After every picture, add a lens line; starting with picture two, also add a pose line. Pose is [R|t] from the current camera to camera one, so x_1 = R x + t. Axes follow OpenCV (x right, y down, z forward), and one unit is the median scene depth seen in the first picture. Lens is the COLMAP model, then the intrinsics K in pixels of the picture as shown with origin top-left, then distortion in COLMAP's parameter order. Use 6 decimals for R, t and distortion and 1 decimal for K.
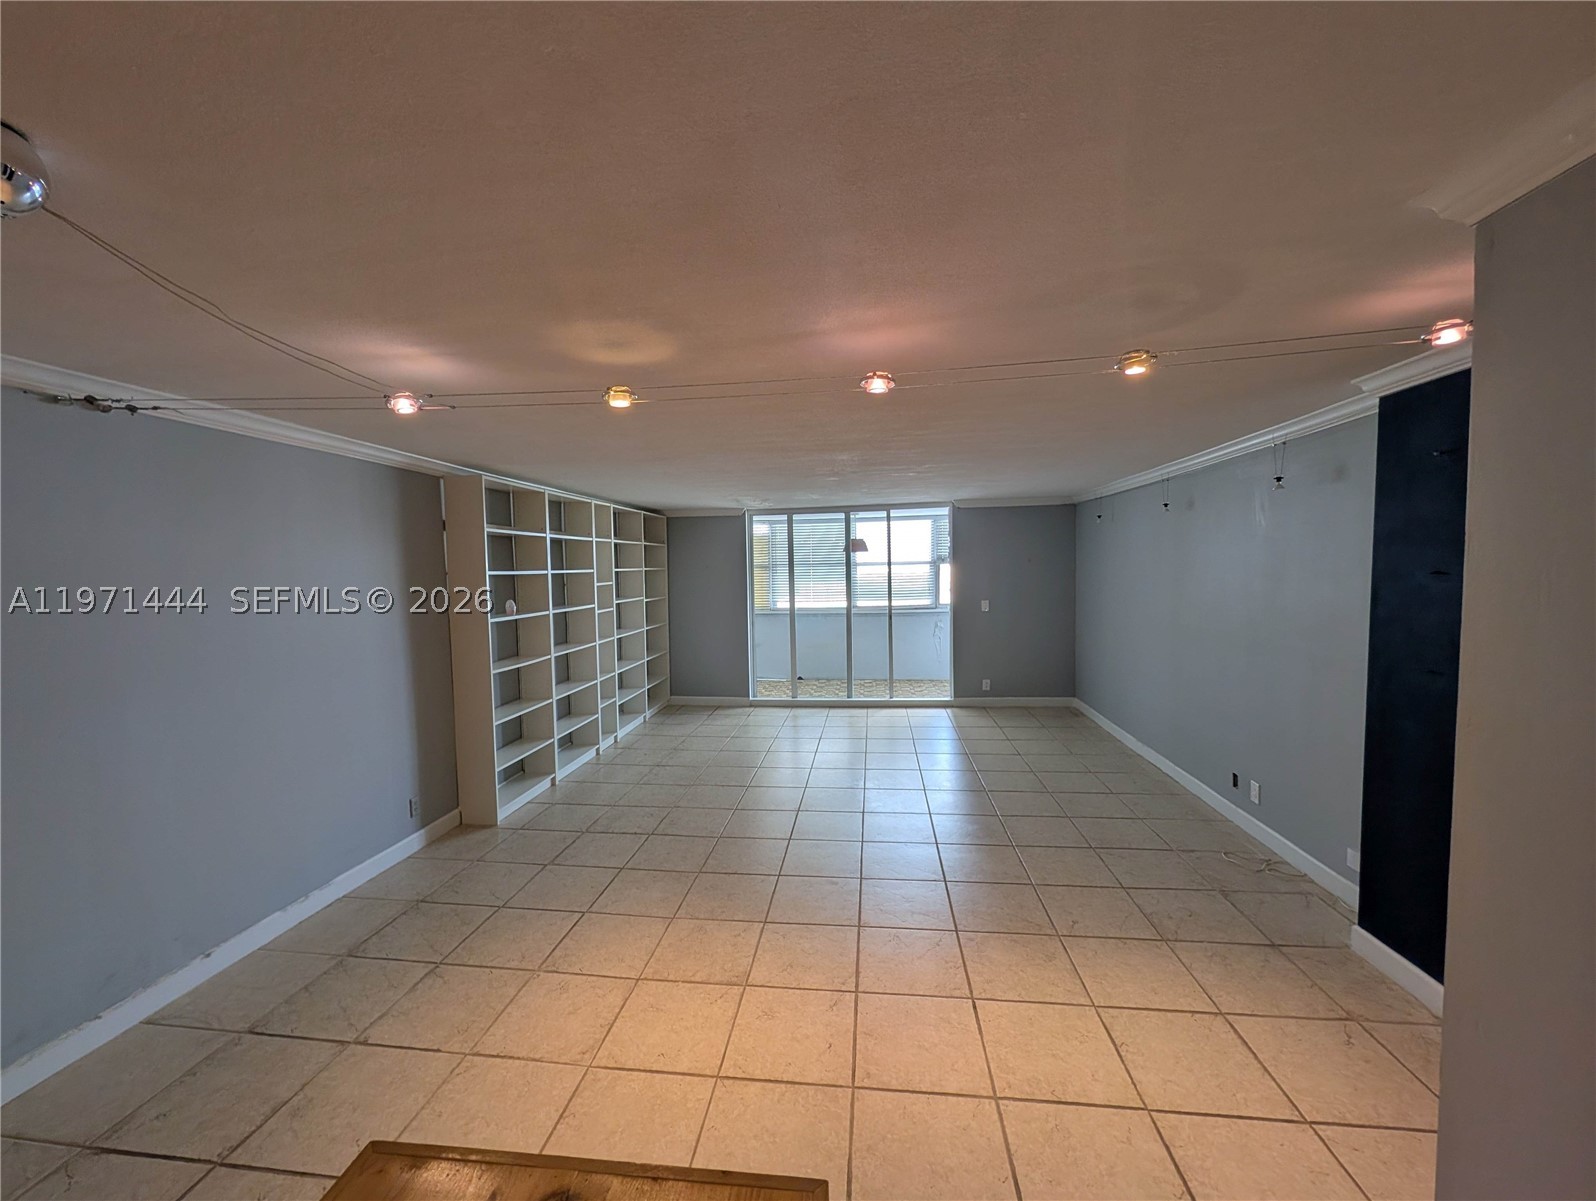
lens RADIAL K [[616.7, 0, 798.0], [0, 616.7, 600.5], [0, 0, 1]] dist [0.001595, 0.000366]
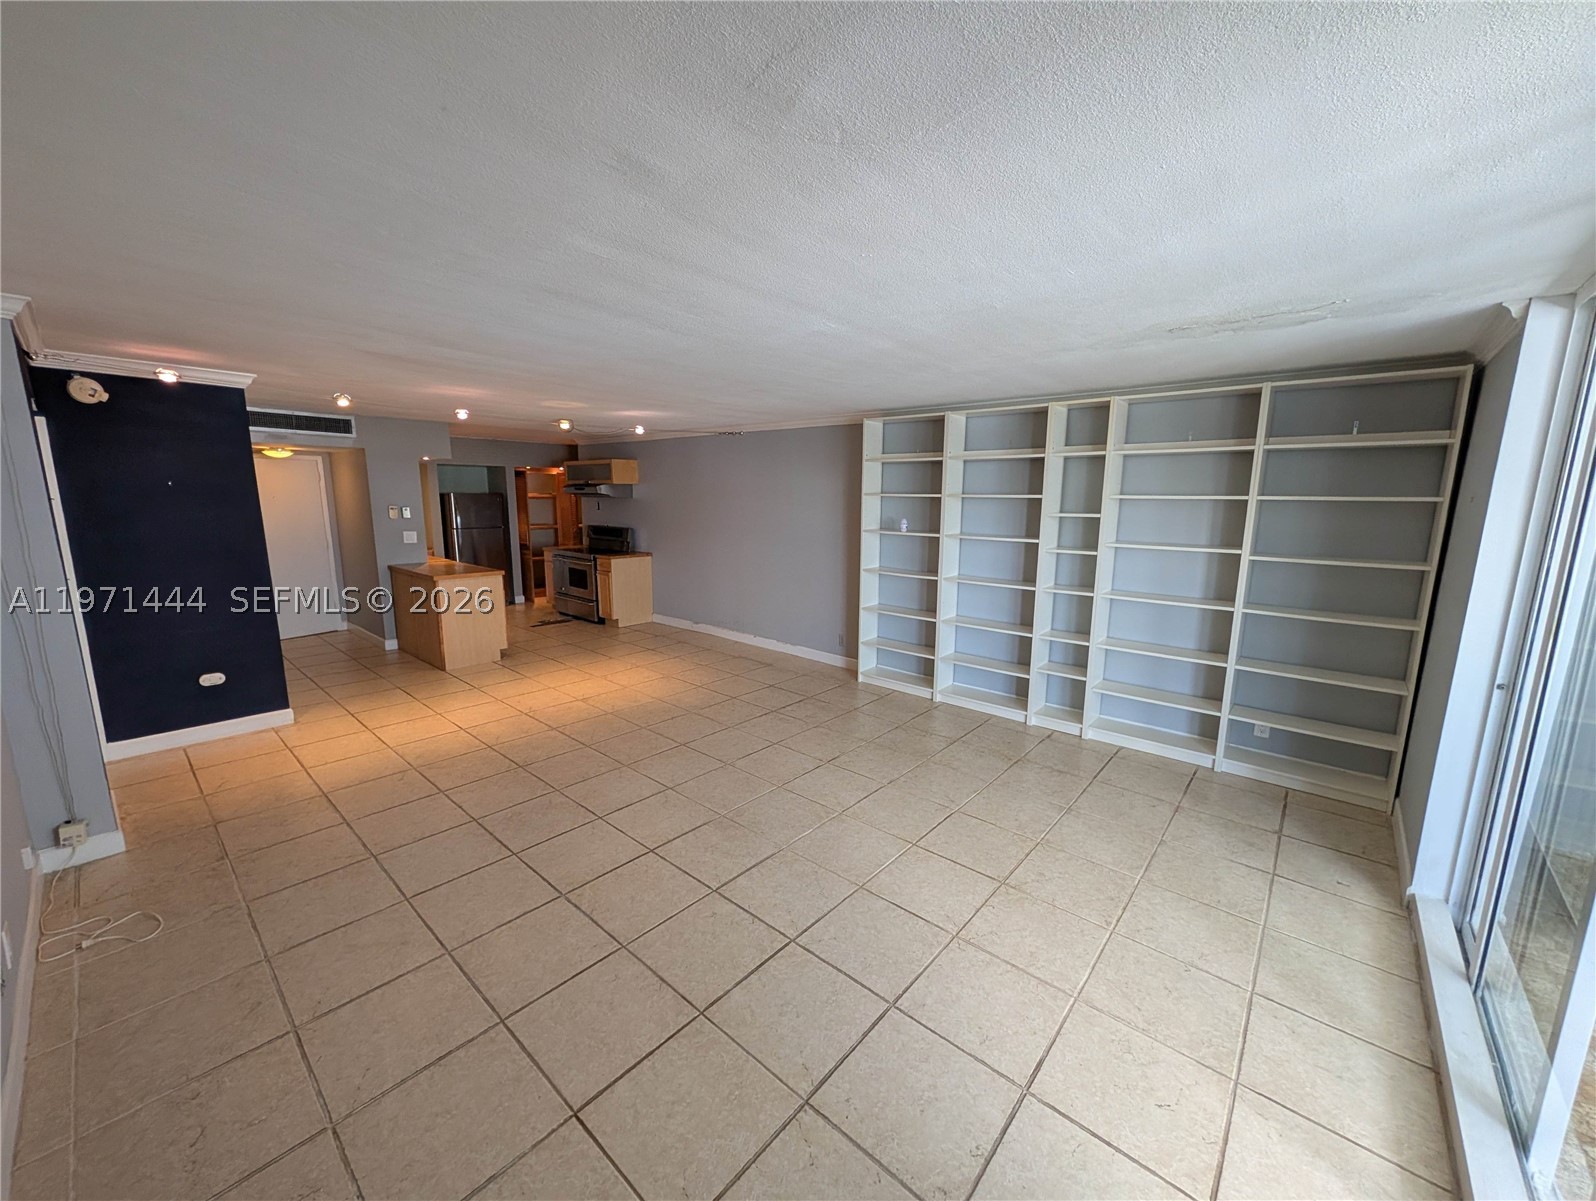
lens RADIAL K [[616.7, 0, 798.0], [0, 616.7, 600.5], [0, 0, 1]] dist [0.001595, 0.000366]
pose [[-0.567267, 0.152089, -0.809368, 0.738285], [-0.043999, 0.975798, 0.214201, -0.108344], [0.822357, 0.157121, -0.546847, 1.782427]]
